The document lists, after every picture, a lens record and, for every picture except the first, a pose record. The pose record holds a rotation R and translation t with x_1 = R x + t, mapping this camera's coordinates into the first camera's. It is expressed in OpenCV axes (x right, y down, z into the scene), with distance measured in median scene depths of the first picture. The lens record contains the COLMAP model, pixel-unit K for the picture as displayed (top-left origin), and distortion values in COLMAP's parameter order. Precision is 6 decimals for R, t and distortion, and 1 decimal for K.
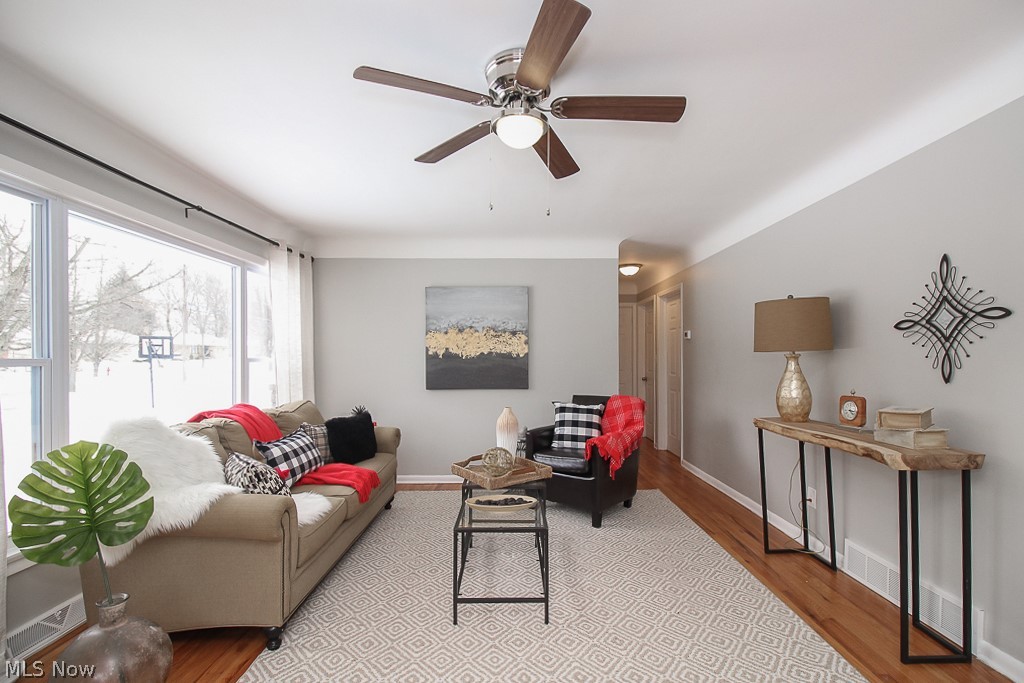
lens RADIAL K [[476.2, 0, 511.4], [0, 476.2, 336.1], [0, 0, 1]] dist [0.008031, -0.009469]
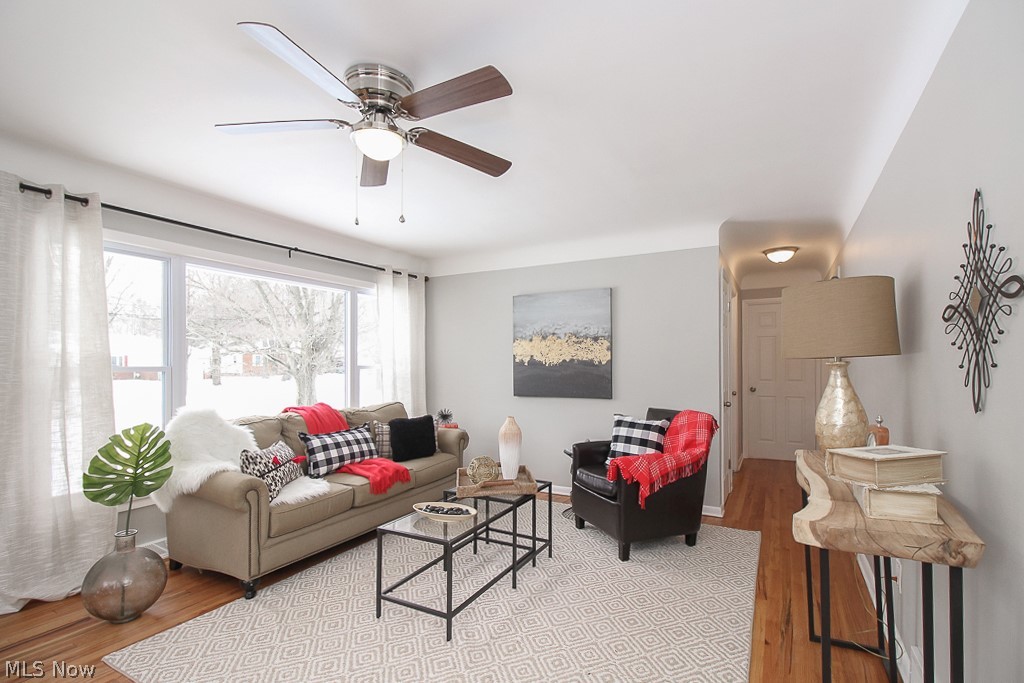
lens RADIAL K [[476.2, 0, 511.4], [0, 476.2, 336.1], [0, 0, 1]] dist [0.008031, -0.009469]
pose [[0.877199, -0.028103, -0.479304, 0.370752], [0.022303, 0.999593, -0.017791, 0.001686], [0.479609, 0.004917, 0.877468, 0.115939]]
